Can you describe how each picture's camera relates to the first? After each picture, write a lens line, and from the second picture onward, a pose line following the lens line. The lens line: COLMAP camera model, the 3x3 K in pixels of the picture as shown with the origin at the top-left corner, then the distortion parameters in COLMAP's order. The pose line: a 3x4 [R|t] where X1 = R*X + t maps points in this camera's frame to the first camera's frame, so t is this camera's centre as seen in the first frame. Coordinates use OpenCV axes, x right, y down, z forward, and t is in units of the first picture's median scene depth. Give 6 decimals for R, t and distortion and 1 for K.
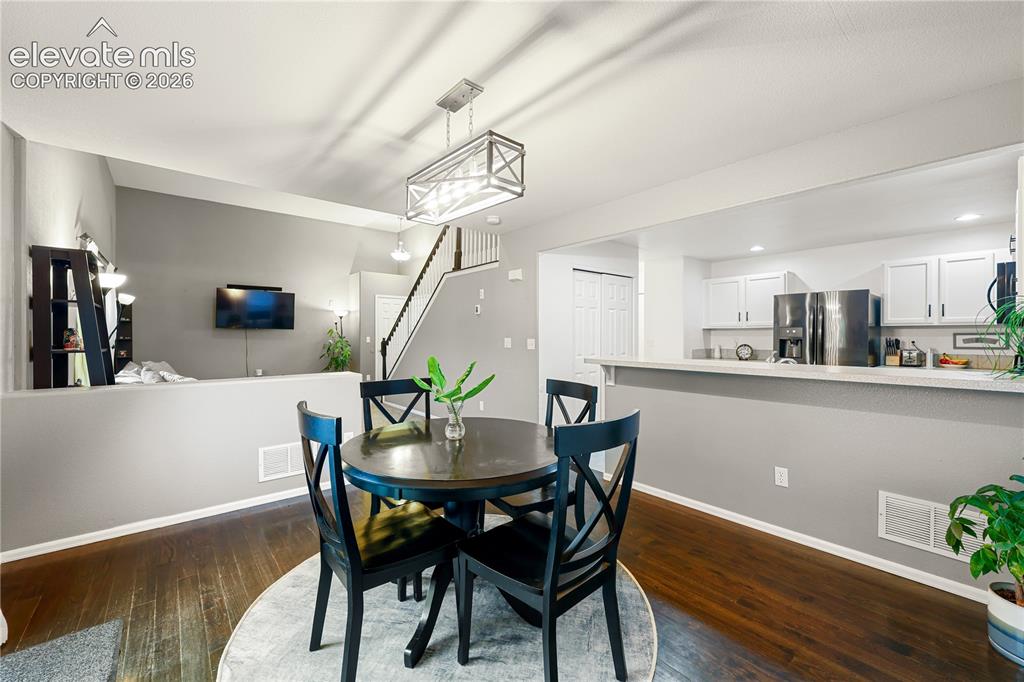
lens RADIAL K [[411.4, 0, 513.4], [0, 411.4, 336.0], [0, 0, 1]] dist [0.000237, 0.000981]
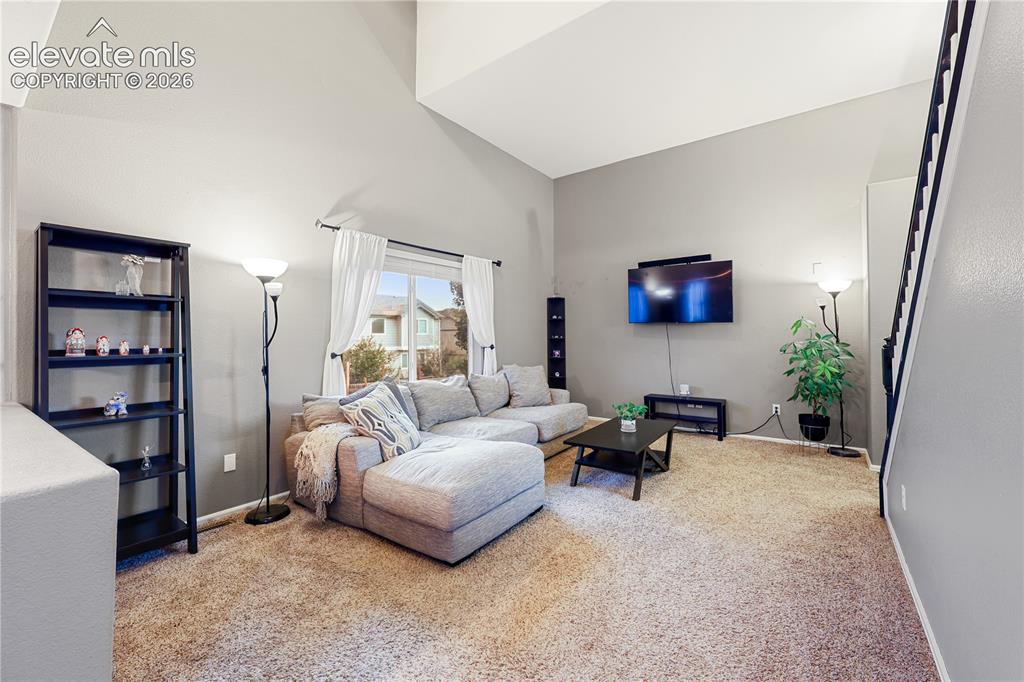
lens RADIAL K [[411.4, 0, 510.1], [0, 411.4, 334.1], [0, 0, 1]] dist [0.000237, 0.000981]
pose [[0.206094, -0.005821, -0.978515, -0.033605], [0.004955, 0.999976, -0.004905, 0.001202], [0.978520, -0.003838, 0.206118, 0.586933]]
